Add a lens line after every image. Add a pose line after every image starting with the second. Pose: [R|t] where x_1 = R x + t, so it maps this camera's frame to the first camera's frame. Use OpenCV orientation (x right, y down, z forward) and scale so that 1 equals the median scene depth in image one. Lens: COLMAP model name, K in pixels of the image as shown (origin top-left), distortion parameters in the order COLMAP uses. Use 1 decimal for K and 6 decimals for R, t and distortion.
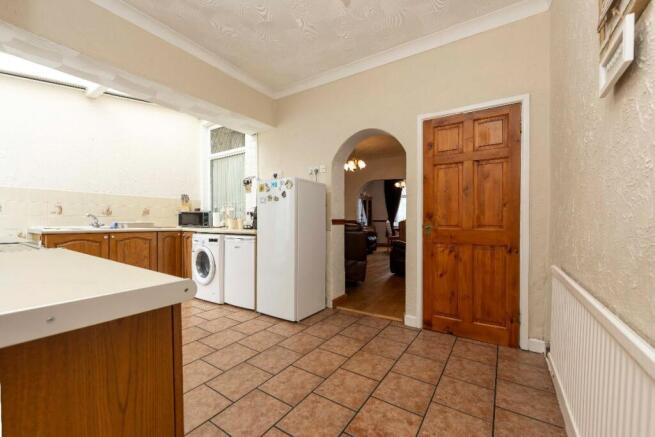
lens RADIAL K [[262.6, 0, 327.0], [0, 262.6, 223.0], [0, 0, 1]] dist [0.000076, -0.000571]
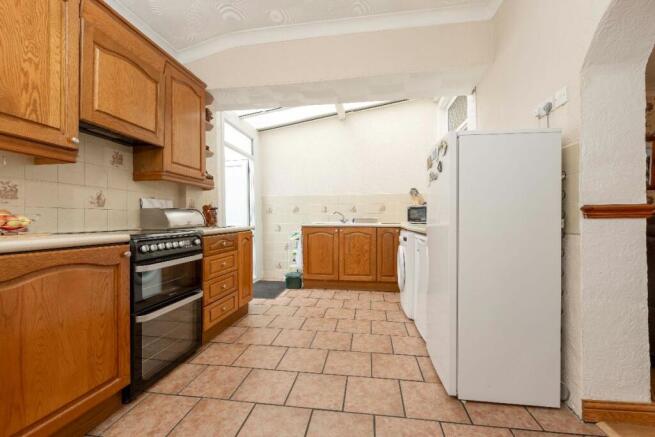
lens RADIAL K [[262.6, 0, 328.1], [0, 262.6, 217.0], [0, 0, 1]] dist [0.000076, -0.000571]
pose [[0.430536, -0.013671, -0.902470, 0.246958], [0.005732, 0.999907, -0.012413, 0.007096], [0.902555, 0.000171, 0.430574, 0.494959]]
